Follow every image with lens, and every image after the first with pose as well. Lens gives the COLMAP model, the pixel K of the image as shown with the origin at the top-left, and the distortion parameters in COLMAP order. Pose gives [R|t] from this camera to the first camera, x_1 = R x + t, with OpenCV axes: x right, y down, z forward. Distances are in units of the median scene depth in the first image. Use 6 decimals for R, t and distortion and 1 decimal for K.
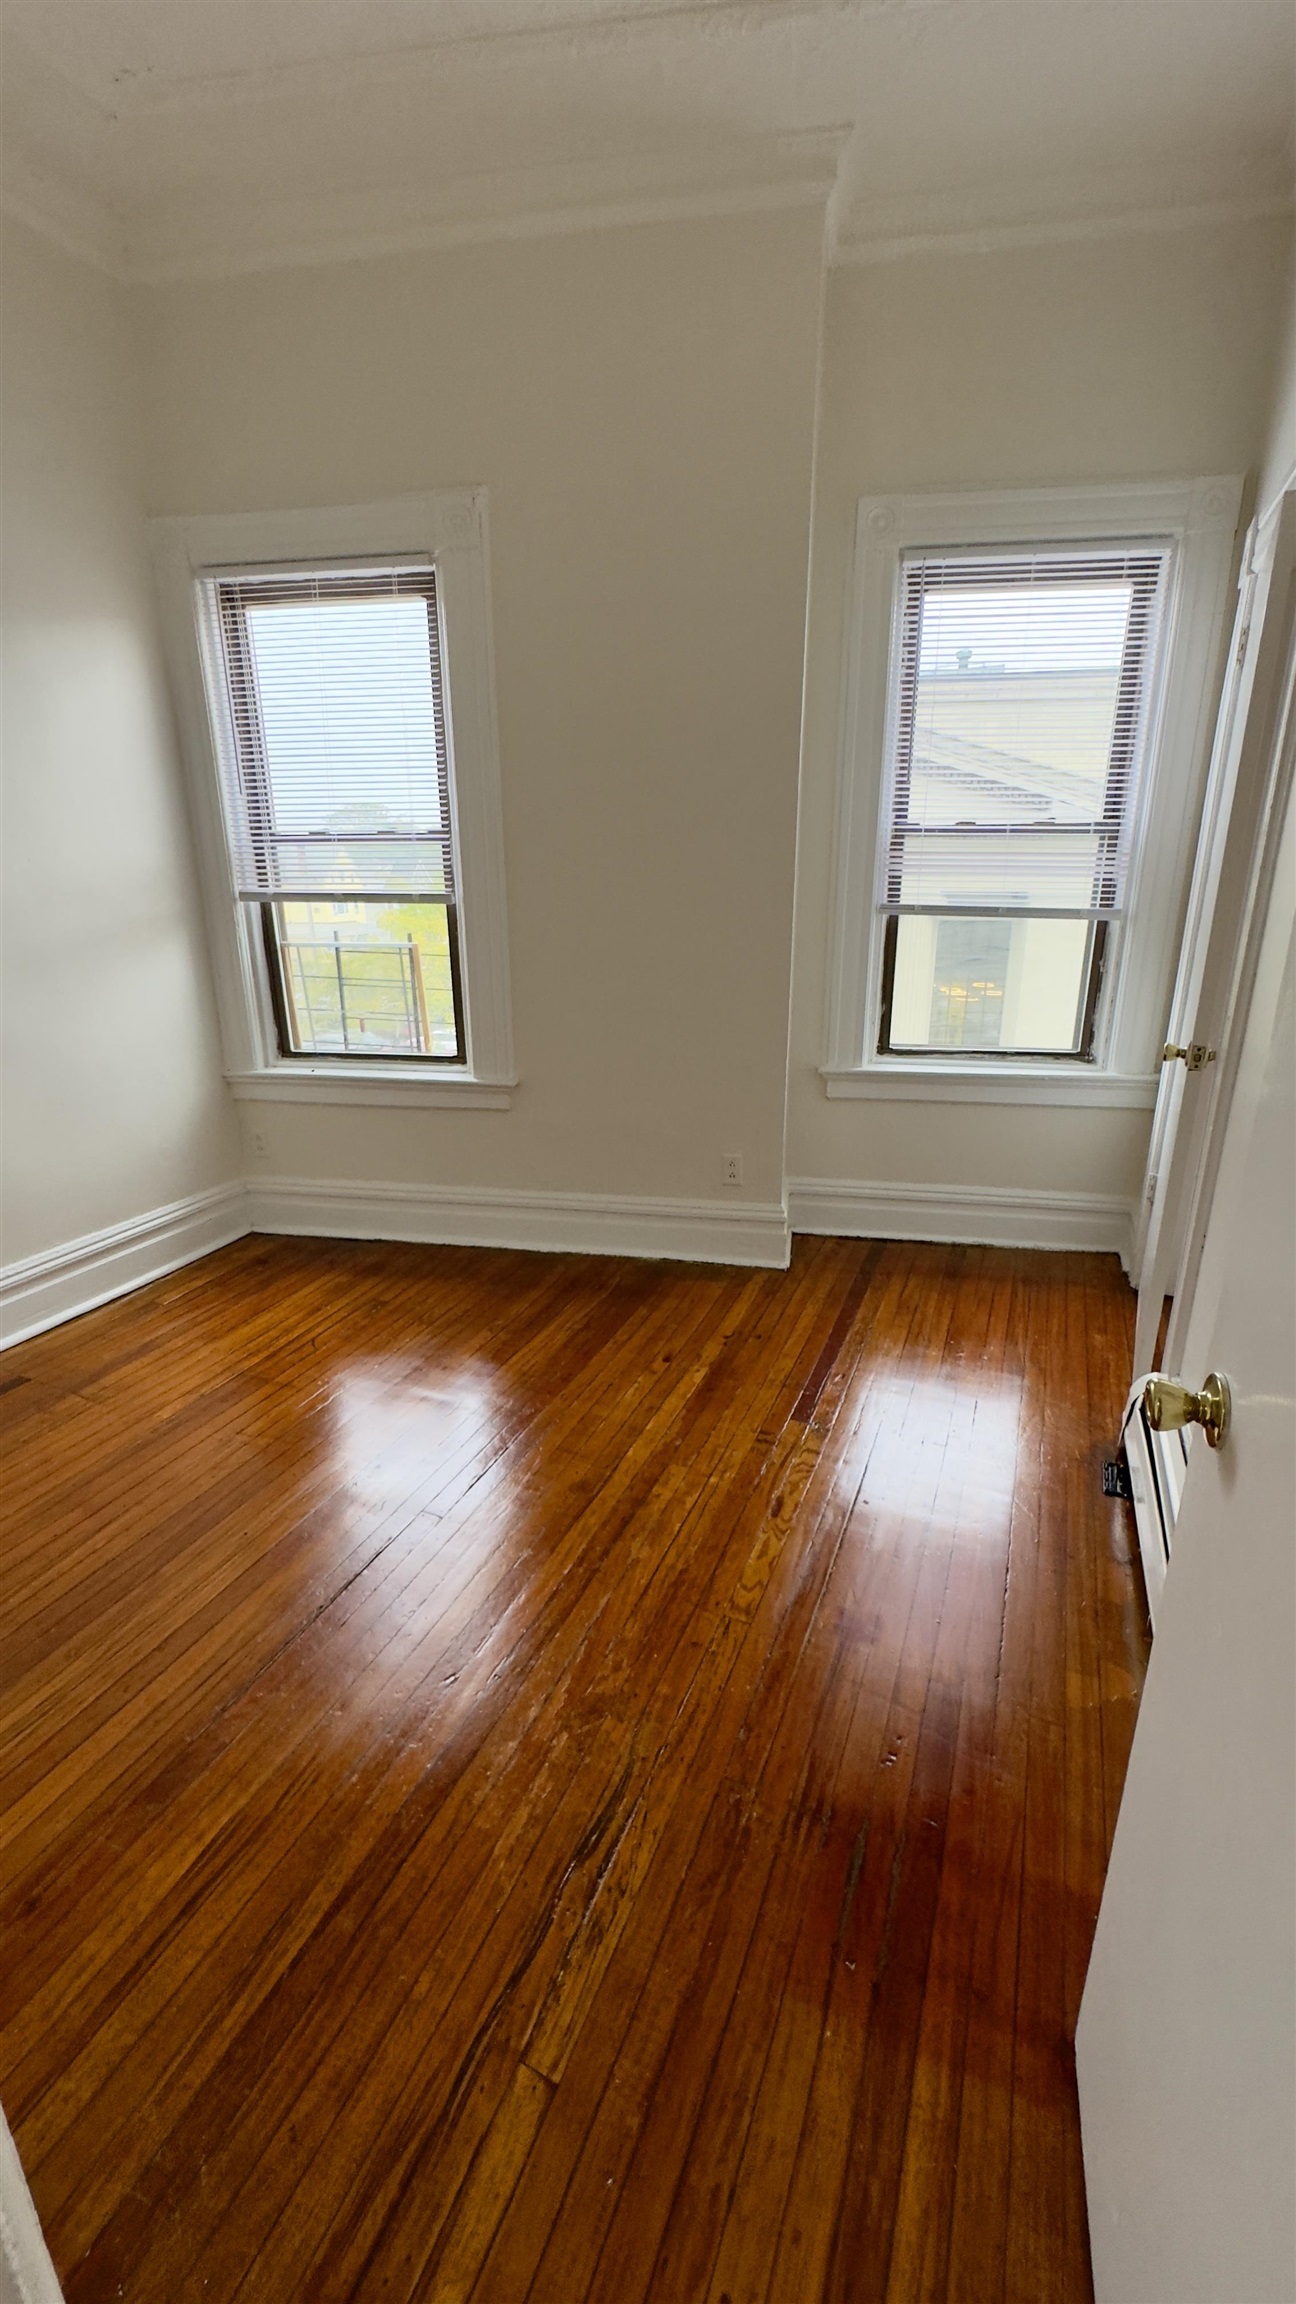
lens RADIAL K [[921.3, 0, 649.9], [0, 921.3, 1149.8], [0, 0, 1]] dist [-0.004948, 0.001012]
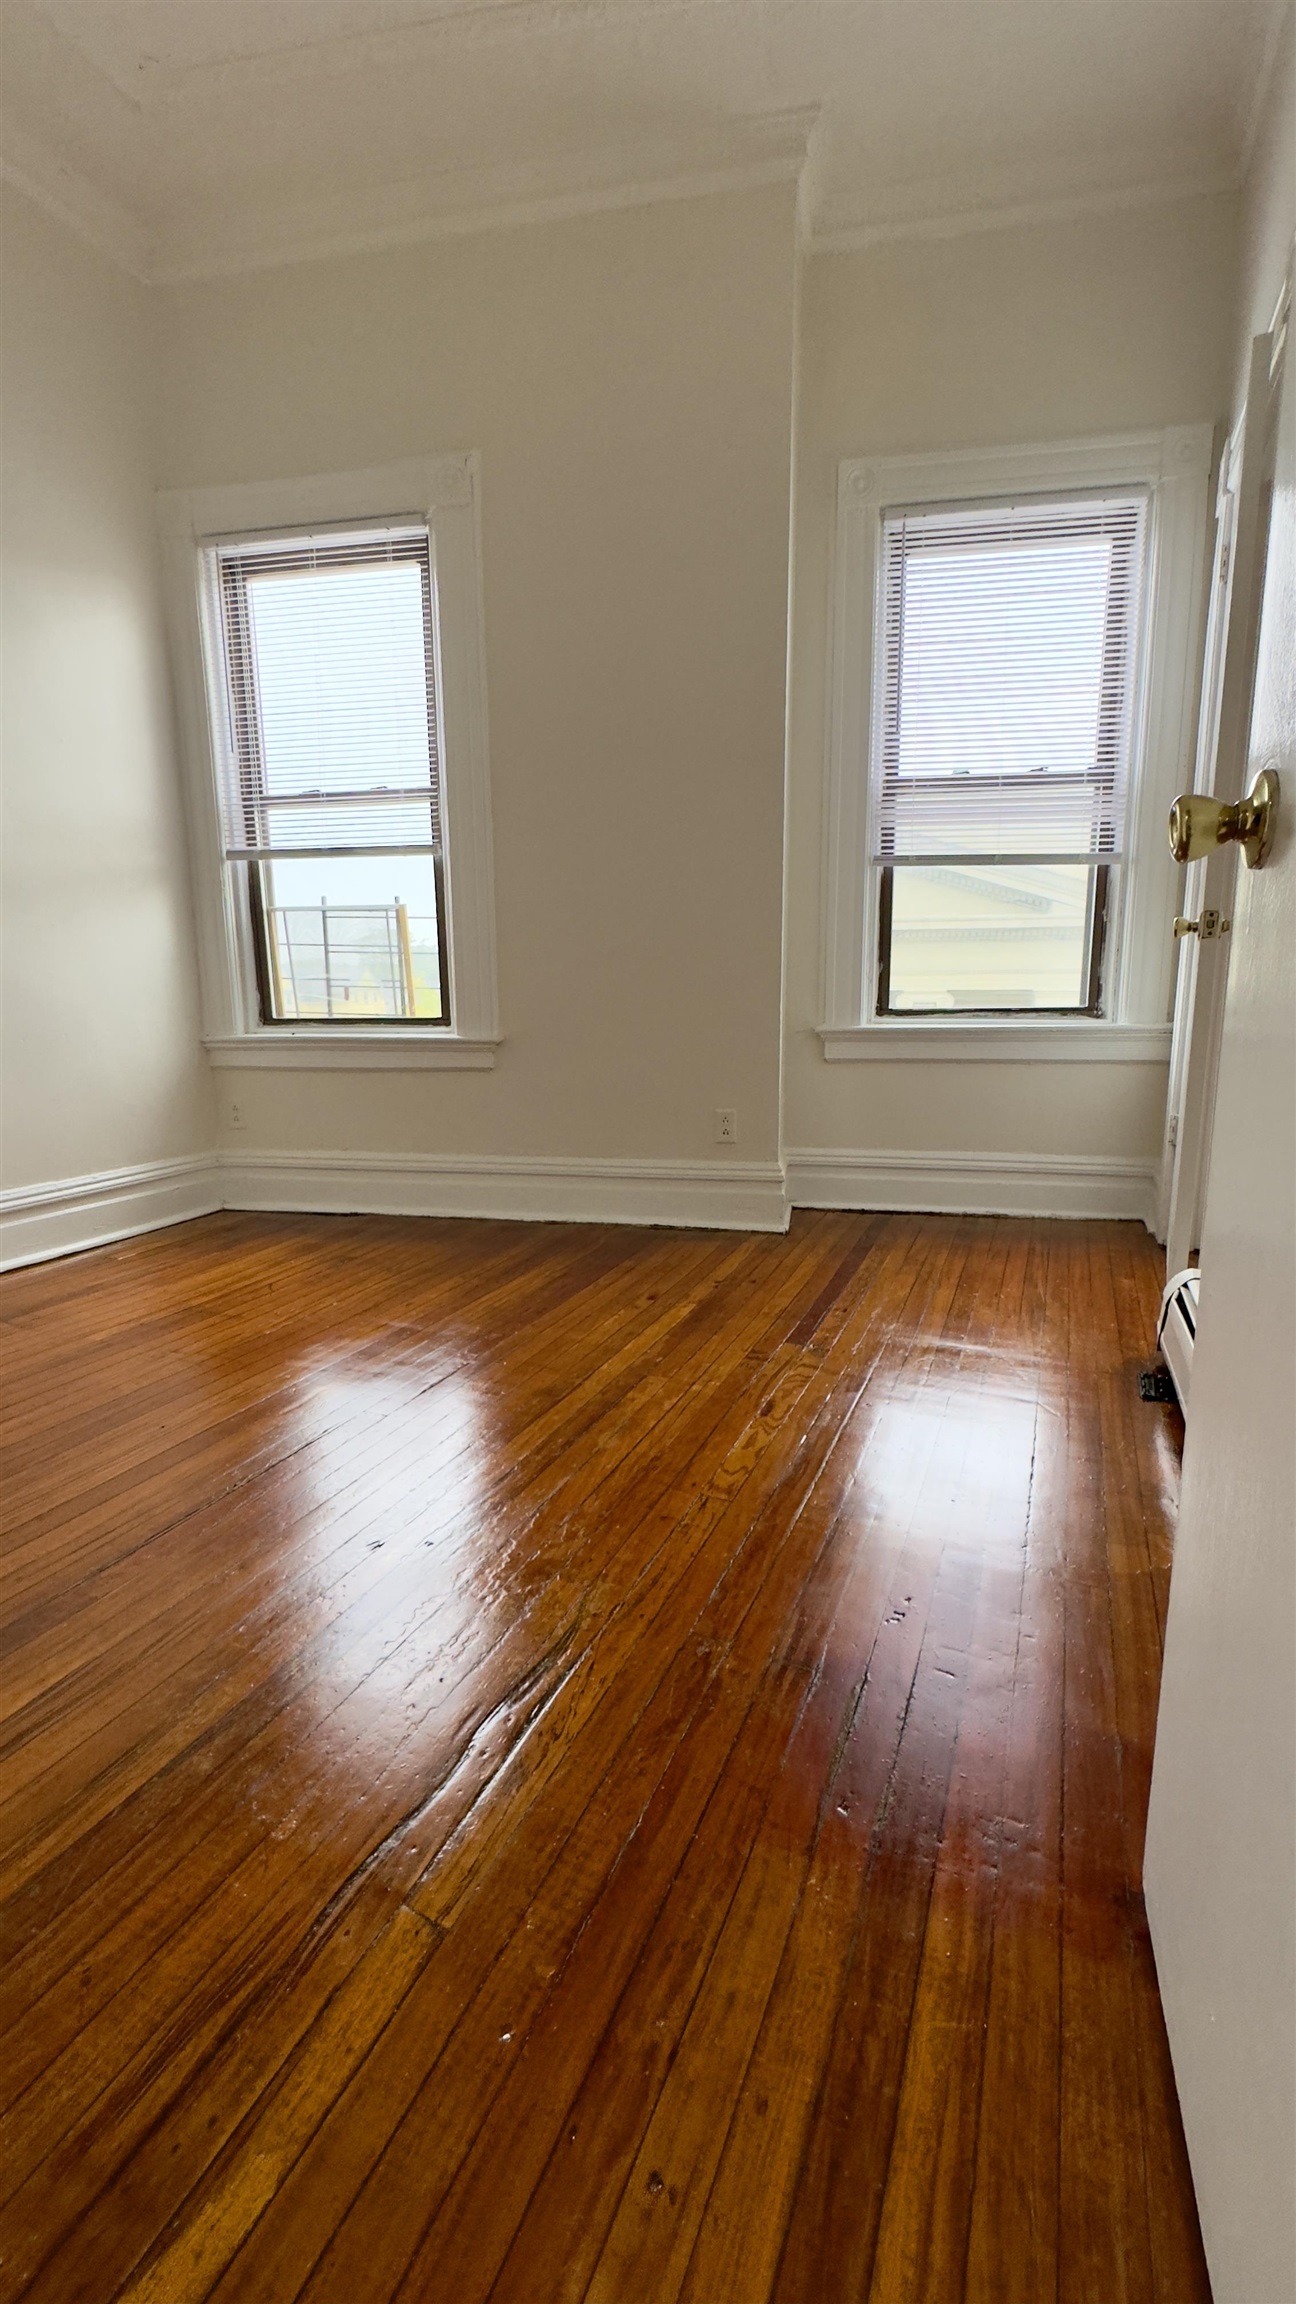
lens RADIAL K [[921.3, 0, 649.9], [0, 921.3, 1149.8], [0, 0, 1]] dist [-0.004948, 0.001012]
pose [[0.999876, -0.001443, -0.015686, 0.032628], [-0.000557, 0.991933, -0.126758, 0.206743], [0.015743, 0.126751, 0.991810, 0.076751]]
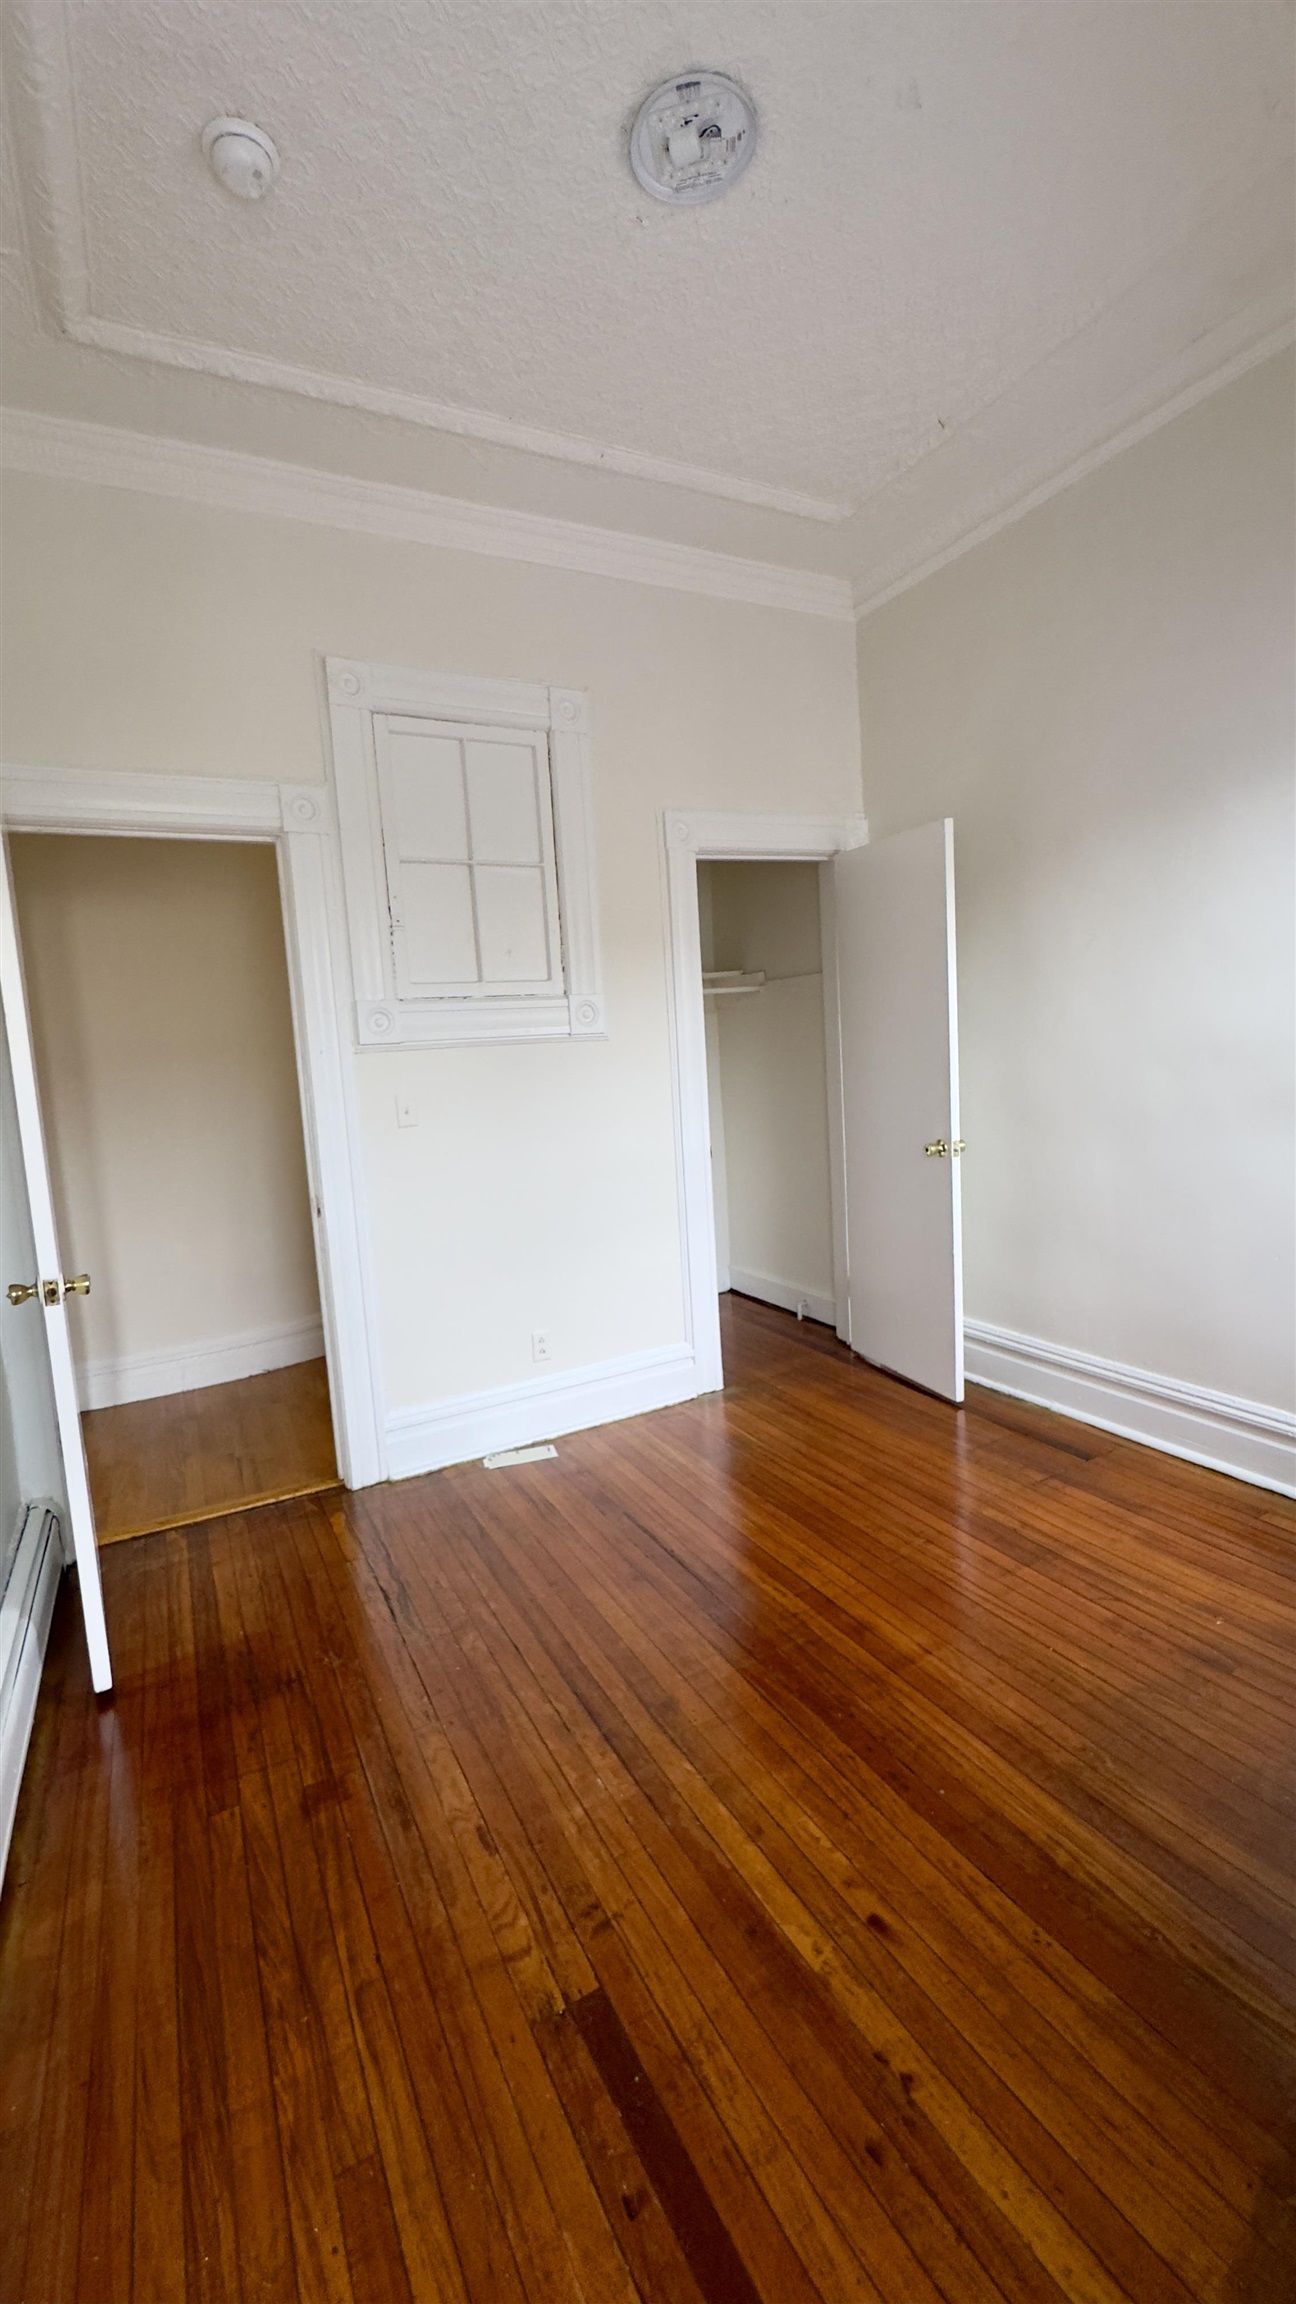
lens RADIAL K [[921.3, 0, 649.9], [0, 921.3, 1149.8], [0, 0, 1]] dist [-0.004948, 0.001012]
pose [[-0.619559, 0.125002, -0.774933, 0.474829], [-0.172494, 0.941425, 0.289767, -0.337652], [0.765762, 0.313199, -0.561706, 1.106319]]
